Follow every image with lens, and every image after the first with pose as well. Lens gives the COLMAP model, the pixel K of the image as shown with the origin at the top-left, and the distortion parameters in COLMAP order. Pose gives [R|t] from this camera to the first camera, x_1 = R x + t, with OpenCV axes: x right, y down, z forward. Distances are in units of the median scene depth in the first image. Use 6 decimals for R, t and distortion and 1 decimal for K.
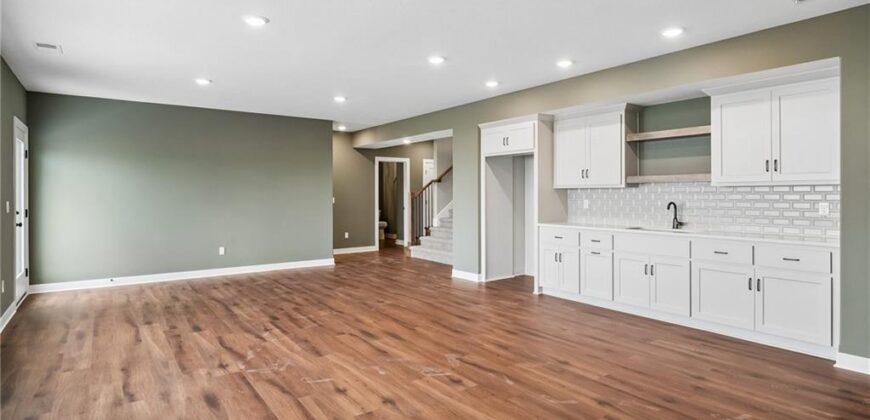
lens RADIAL K [[455.2, 0, 432.9], [0, 455.2, 190.4], [0, 0, 1]] dist [-0.000589, 0.000310]
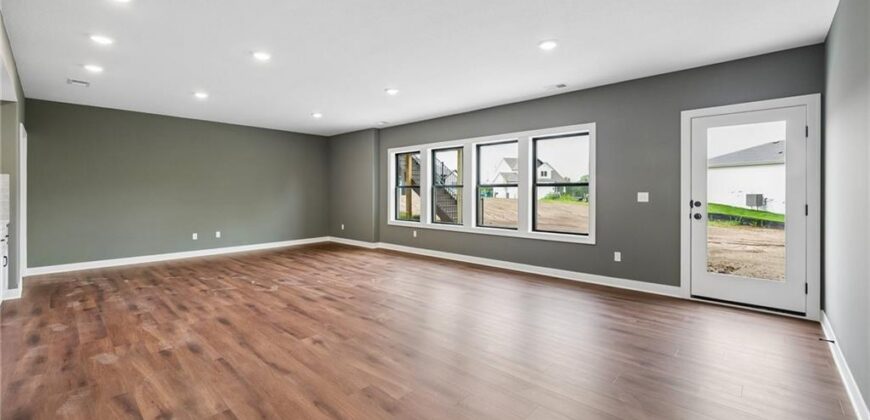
lens RADIAL K [[357.8, 0, 434.1], [0, 357.8, 193.9], [0, 0, 1]] dist [0.001676, 0.000119]
pose [[-0.982621, 0.004211, -0.185576, -0.251433], [0.004138, 0.999991, 0.000780, 0.026728], [0.185577, -0.000002, -0.982630, 2.087286]]
